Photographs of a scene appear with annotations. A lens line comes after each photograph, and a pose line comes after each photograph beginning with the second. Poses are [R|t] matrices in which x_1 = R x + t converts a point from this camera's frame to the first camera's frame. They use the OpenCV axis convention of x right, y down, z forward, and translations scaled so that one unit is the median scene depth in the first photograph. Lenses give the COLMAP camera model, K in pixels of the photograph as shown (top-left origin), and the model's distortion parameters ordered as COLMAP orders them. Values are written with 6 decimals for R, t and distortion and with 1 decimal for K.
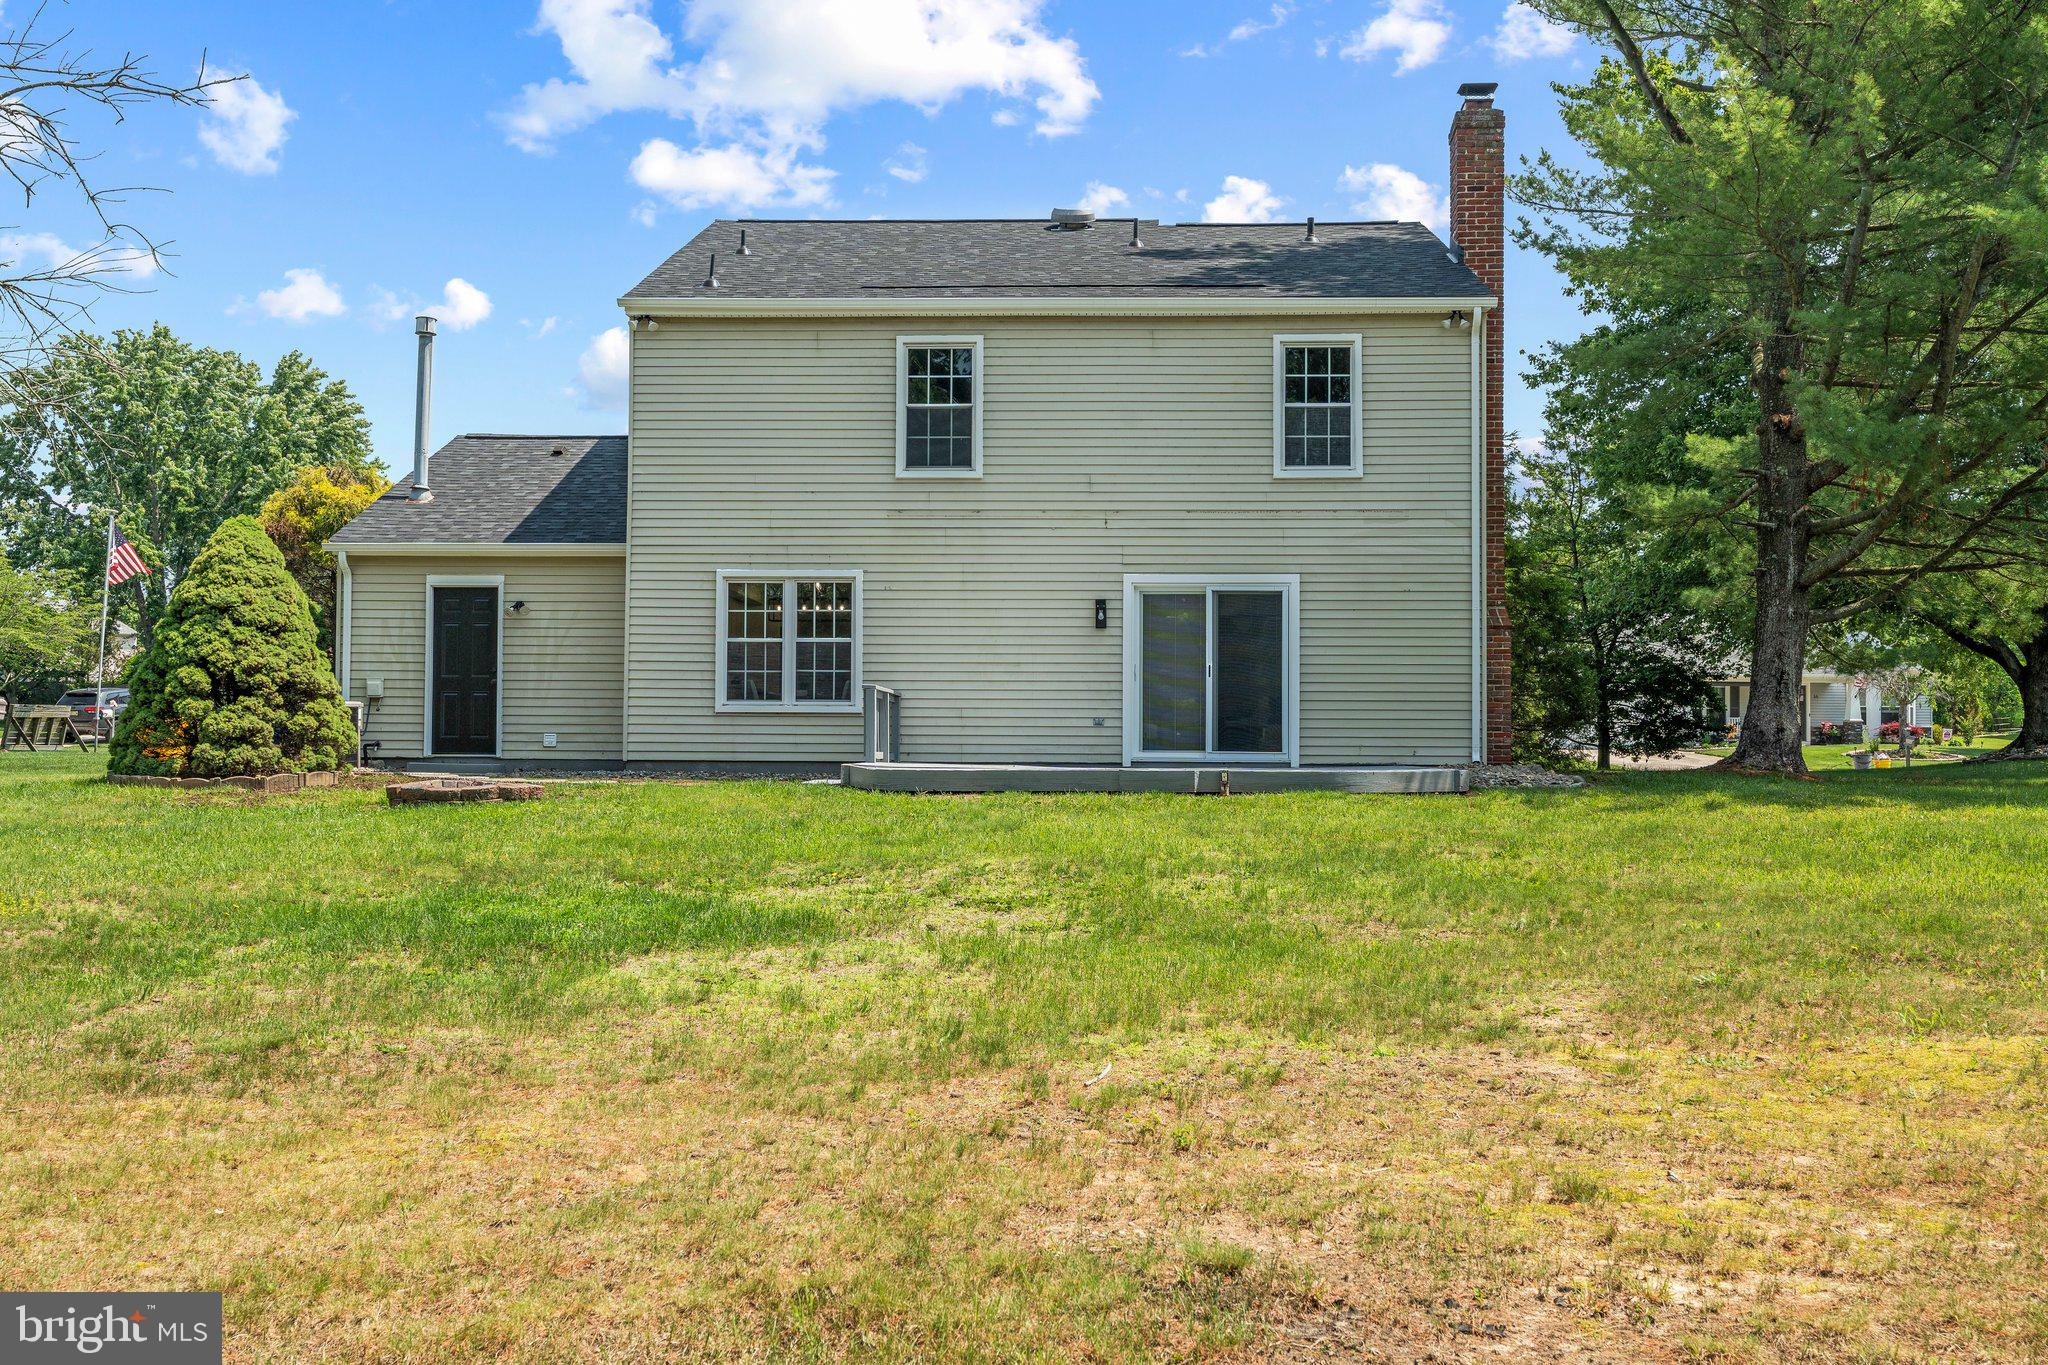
lens RADIAL K [[2028.6, 0, 1018.1], [0, 2028.6, 696.9], [0, 0, 1]] dist [0.009198, 0.000000]
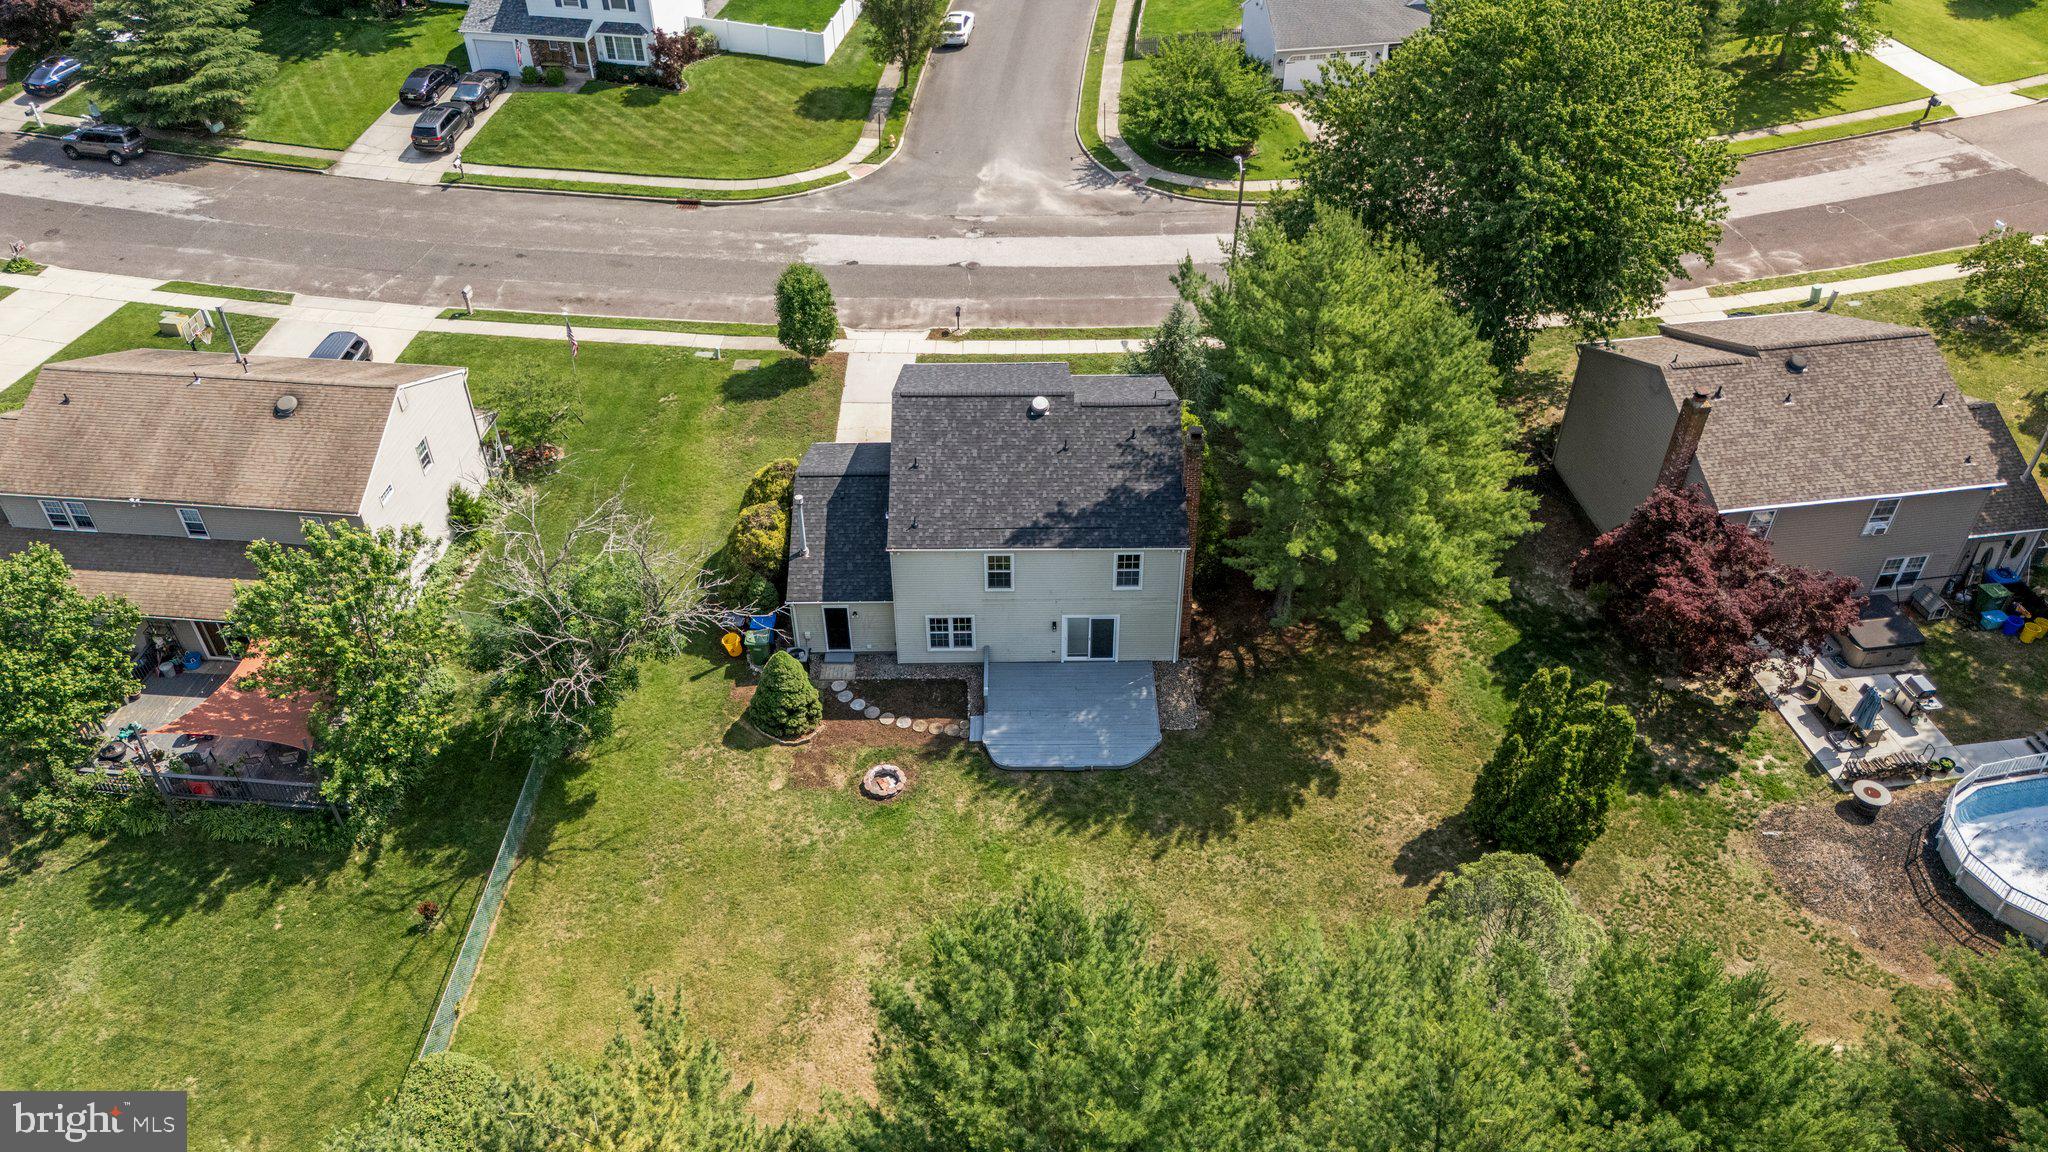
lens RADIAL K [[1511.0, 0, 1030.6], [0, 1511.0, 564.4], [0, 0, 1]] dist [0.065104, -0.028802]
pose [[0.998944, -0.031570, 0.033389, -0.066638], [0.002245, 0.759290, 0.650748, -1.576374], [-0.045896, -0.649986, 0.758559, -0.648259]]
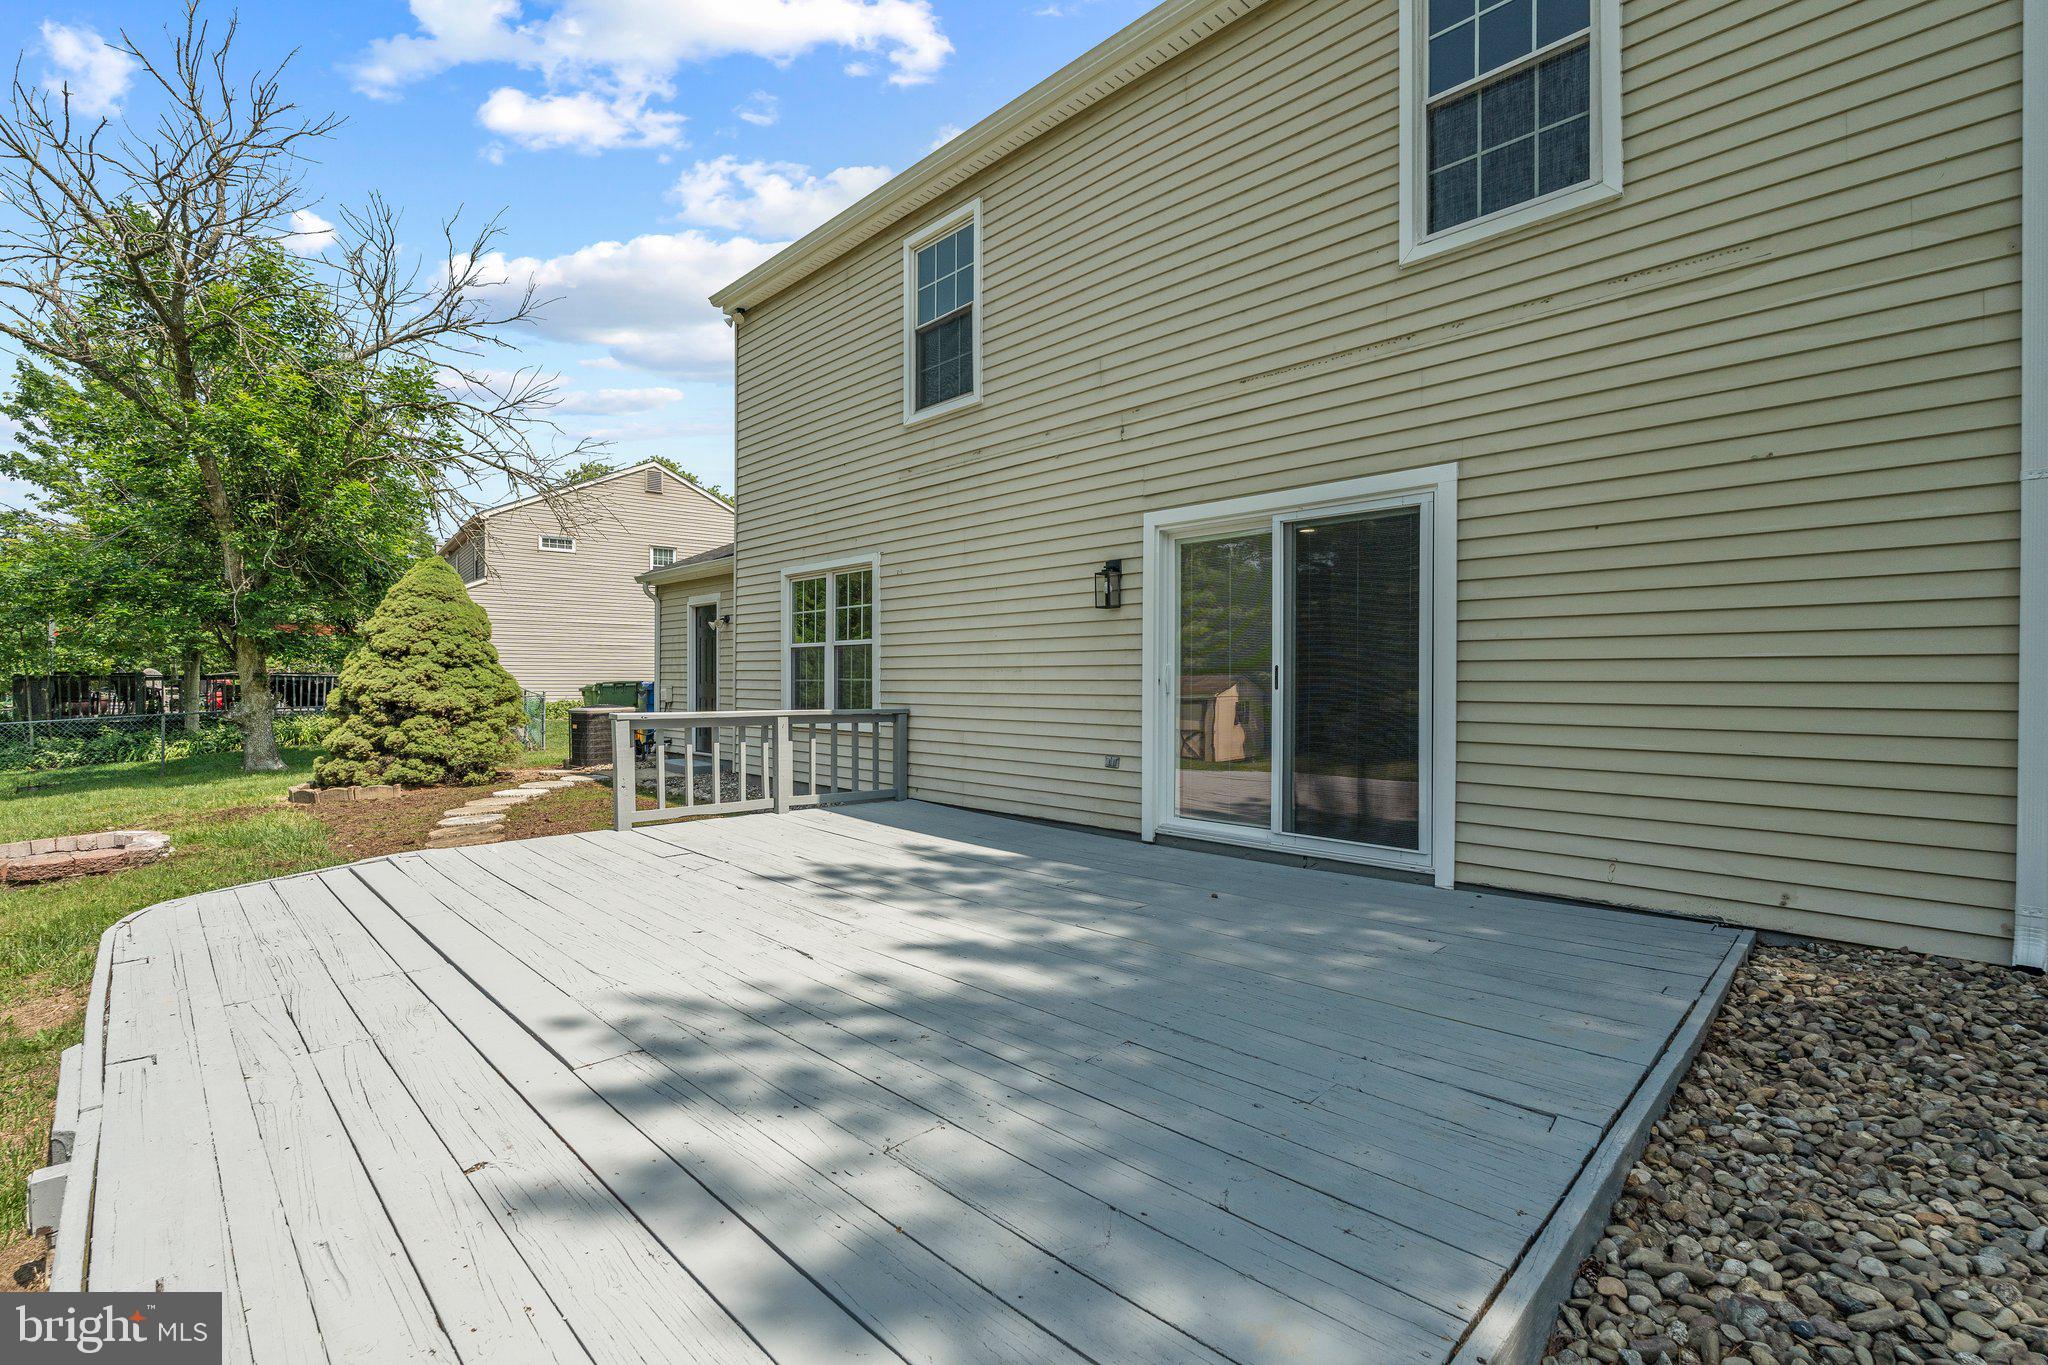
lens RADIAL K [[898.0, 0, 1017.8], [0, 898.0, 684.3], [0, 0, 1]] dist [-0.002667, -0.000100]
pose [[0.725658, -0.001311, -0.688054, 0.204868], [0.022625, 0.999503, 0.021957, -0.017514], [0.687683, -0.031500, 0.725327, 0.785098]]
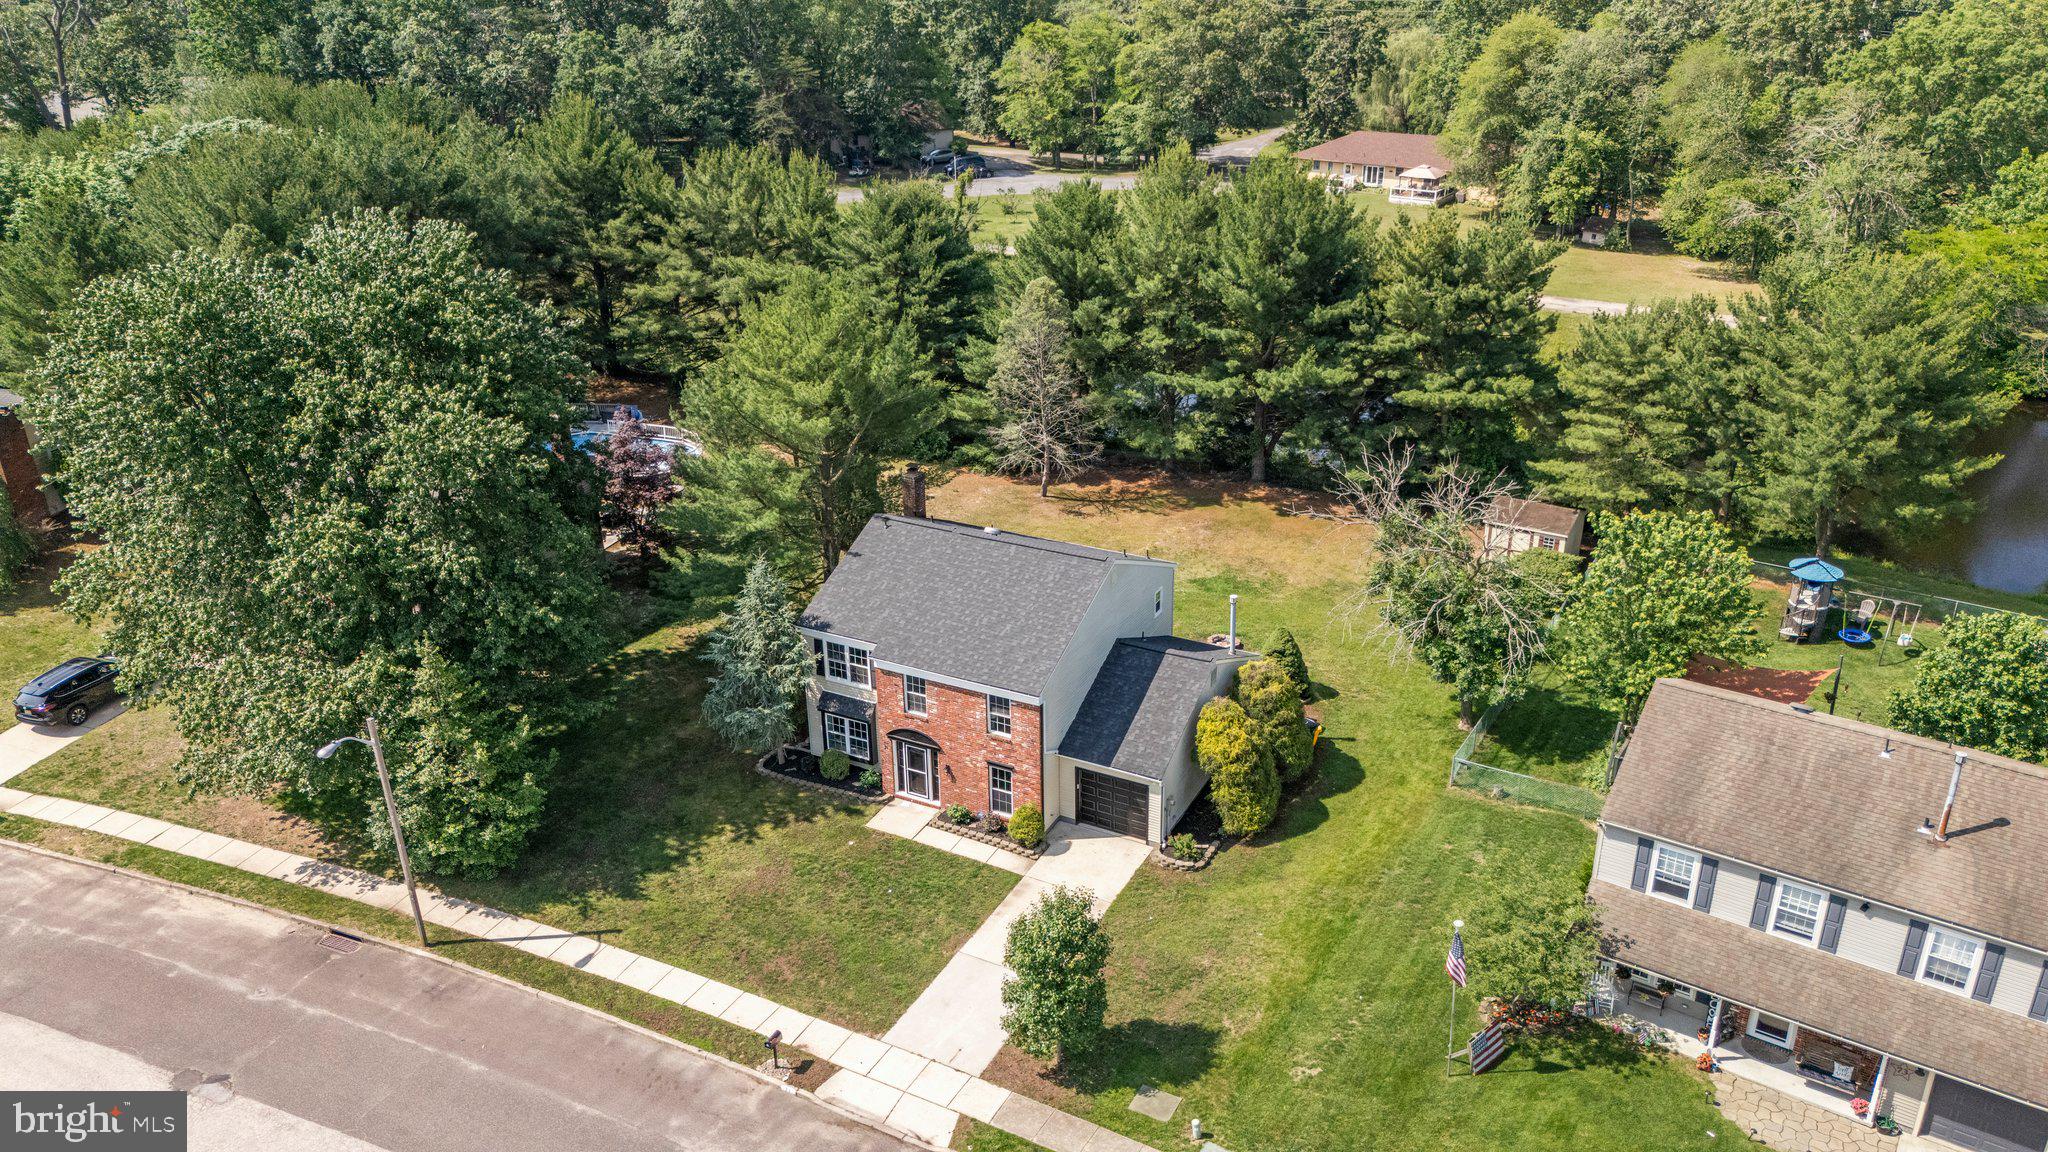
lens RADIAL K [[1511.0, 0, 1025.9], [0, 1511.0, 575.3], [0, 0, 1]] dist [0.065104, -0.028802]
pose [[-0.900278, -0.171214, 0.400232, -0.954841], [-0.000743, 0.920010, 0.391895, -1.136114], [-0.435315, 0.352517, -0.828391, 3.131412]]
